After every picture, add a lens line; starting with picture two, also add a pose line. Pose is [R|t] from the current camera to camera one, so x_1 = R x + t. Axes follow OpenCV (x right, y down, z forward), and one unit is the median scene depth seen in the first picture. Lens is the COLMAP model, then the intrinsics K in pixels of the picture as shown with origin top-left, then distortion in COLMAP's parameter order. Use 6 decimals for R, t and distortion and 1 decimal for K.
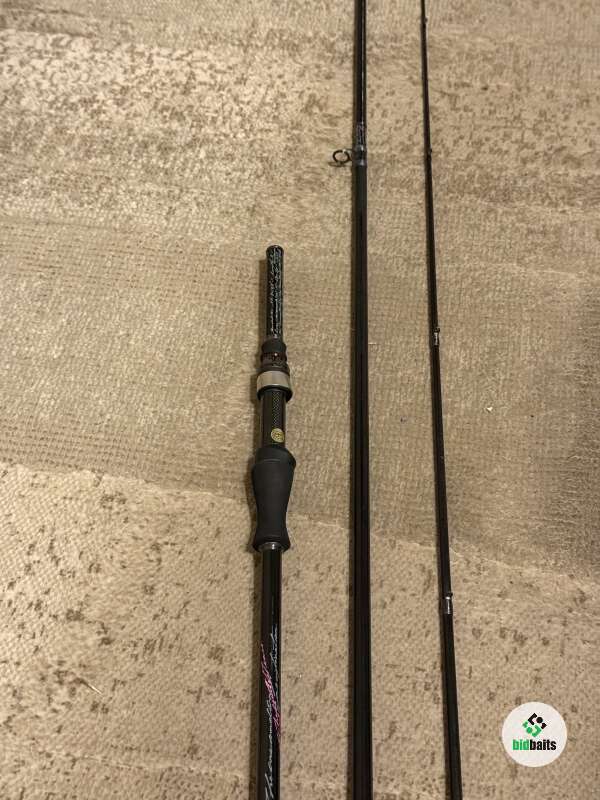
lens RADIAL K [[1140.8, 0, 300.0], [0, 1140.8, 400.0], [0, 0, 1]] dist [0.195302, -0.437994]
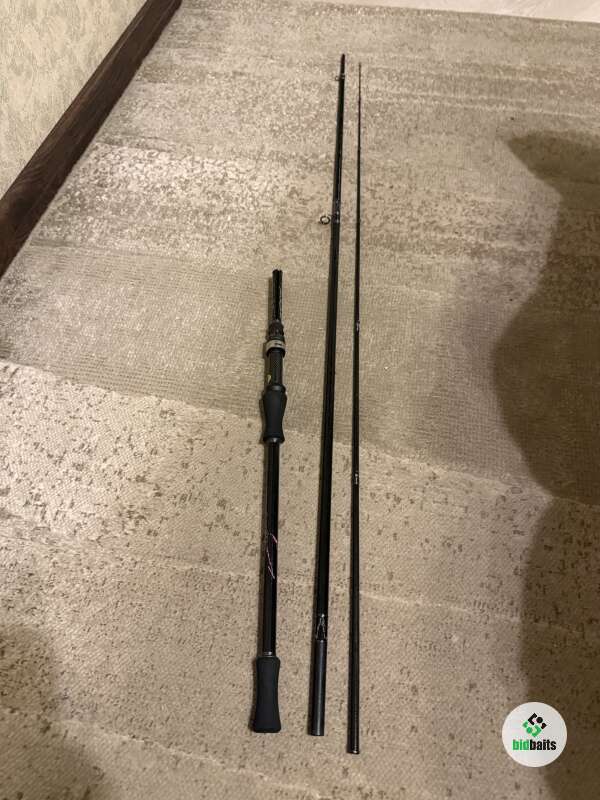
lens RADIAL K [[573.2, 0, 300.0], [0, 573.2, 400.0], [0, 0, 1]] dist [0.106893, -0.230754]
pose [[0.999487, 0.030364, 0.010179, 0.022536], [-0.030869, 0.998077, 0.053755, 0.011477], [-0.008527, -0.054041, 0.998502, 0.107719]]
